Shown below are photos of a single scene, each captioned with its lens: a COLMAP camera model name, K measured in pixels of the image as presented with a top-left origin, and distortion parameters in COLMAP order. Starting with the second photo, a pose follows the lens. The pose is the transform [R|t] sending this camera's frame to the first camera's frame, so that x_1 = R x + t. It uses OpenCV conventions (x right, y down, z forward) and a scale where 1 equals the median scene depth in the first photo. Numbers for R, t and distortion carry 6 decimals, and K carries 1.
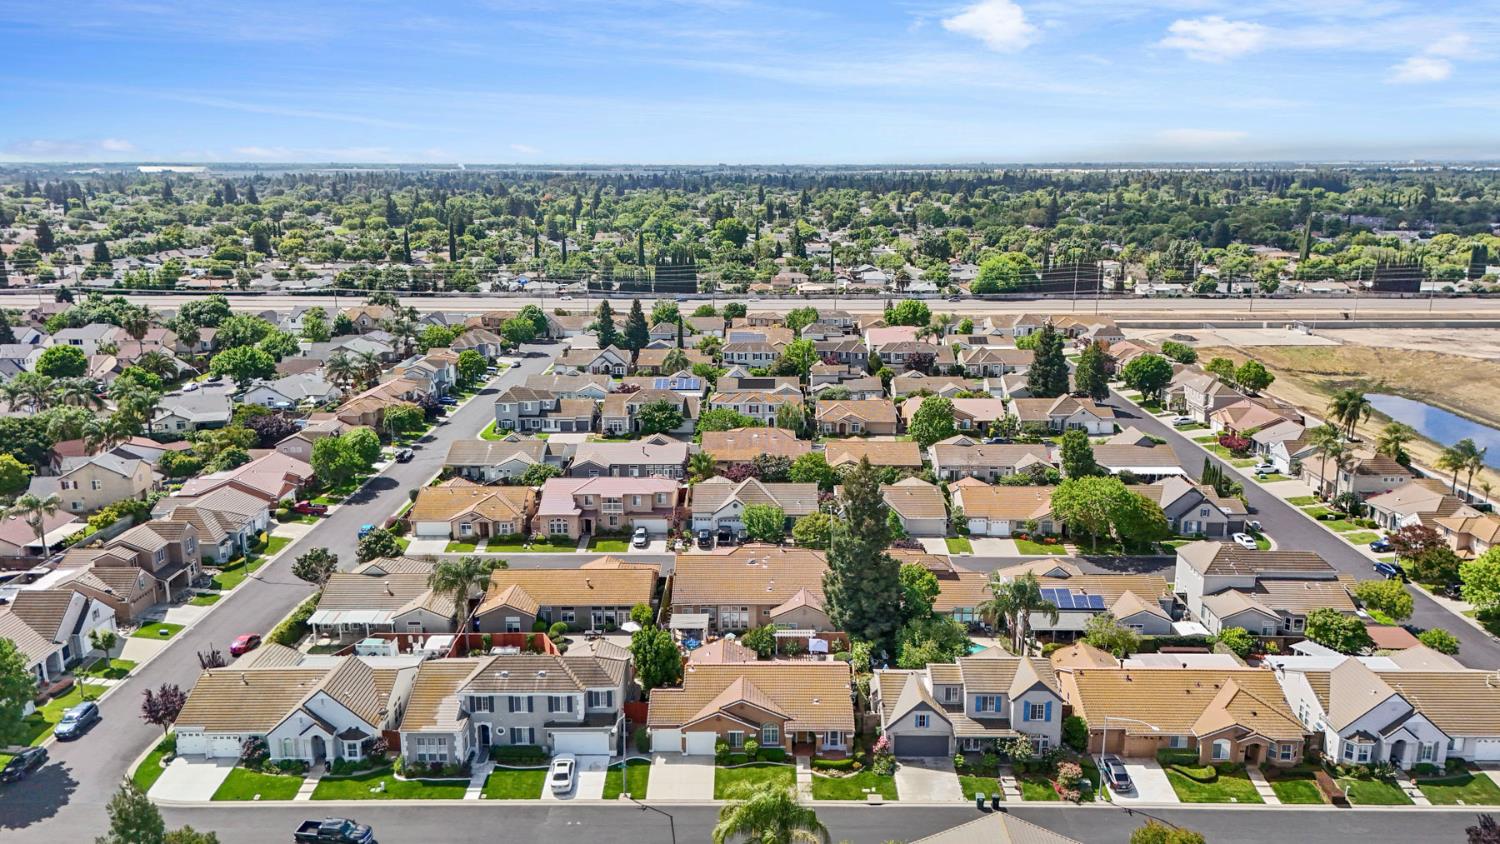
lens RADIAL K [[1144.7, 0, 768.7], [0, 1144.7, 422.2], [0, 0, 1]] dist [0.113954, -0.139914]
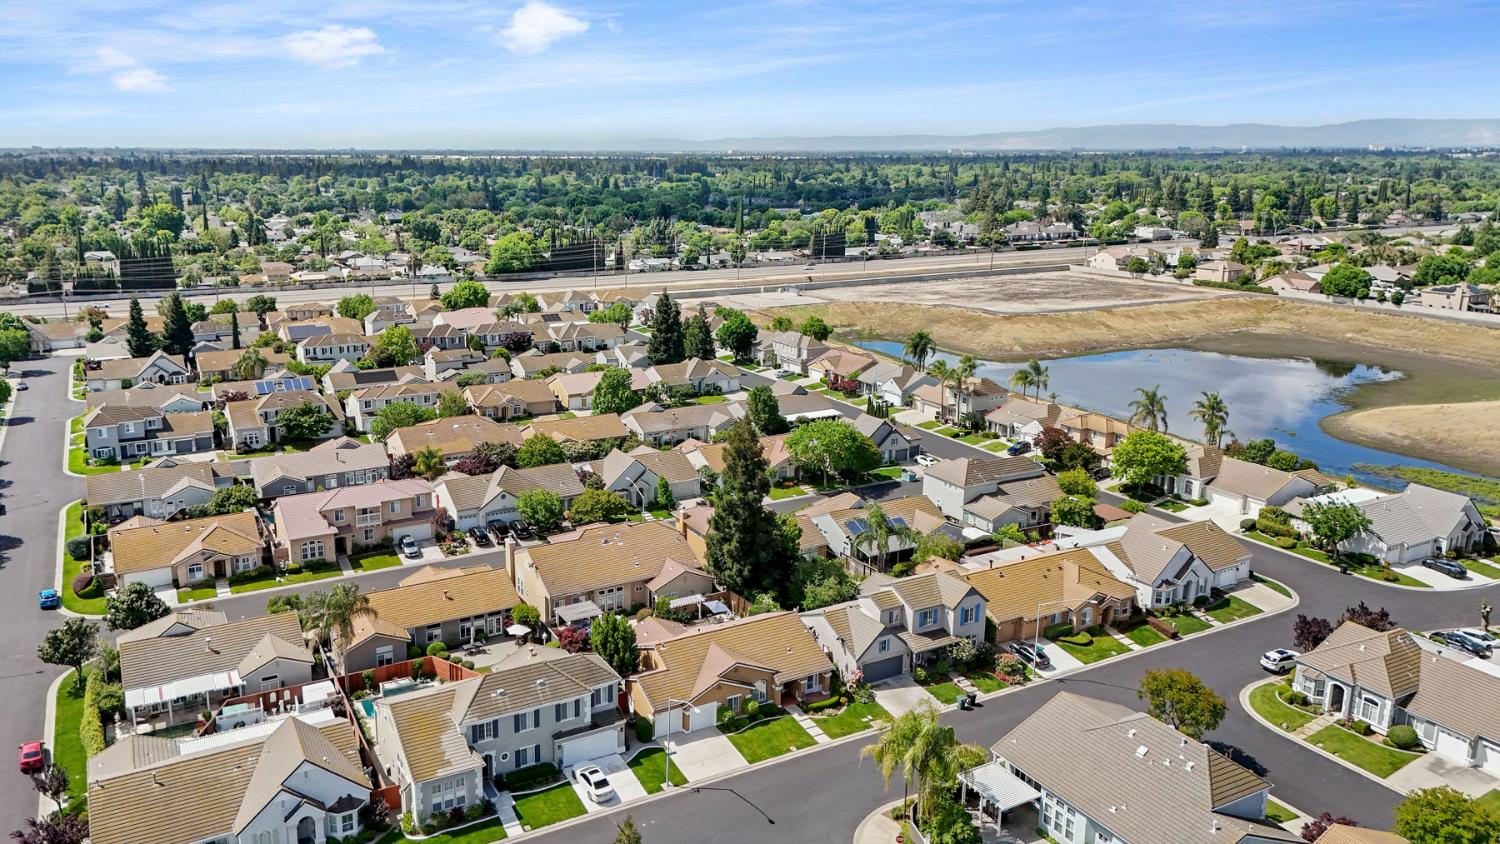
lens RADIAL K [[1144.7, 0, 768.7], [0, 1144.7, 422.2], [0, 0, 1]] dist [0.113954, -0.139914]
pose [[0.867802, -0.117631, 0.482786, -0.296290], [0.112410, 0.992862, 0.039856, 0.000082], [-0.484028, 0.019682, 0.874831, 0.080299]]
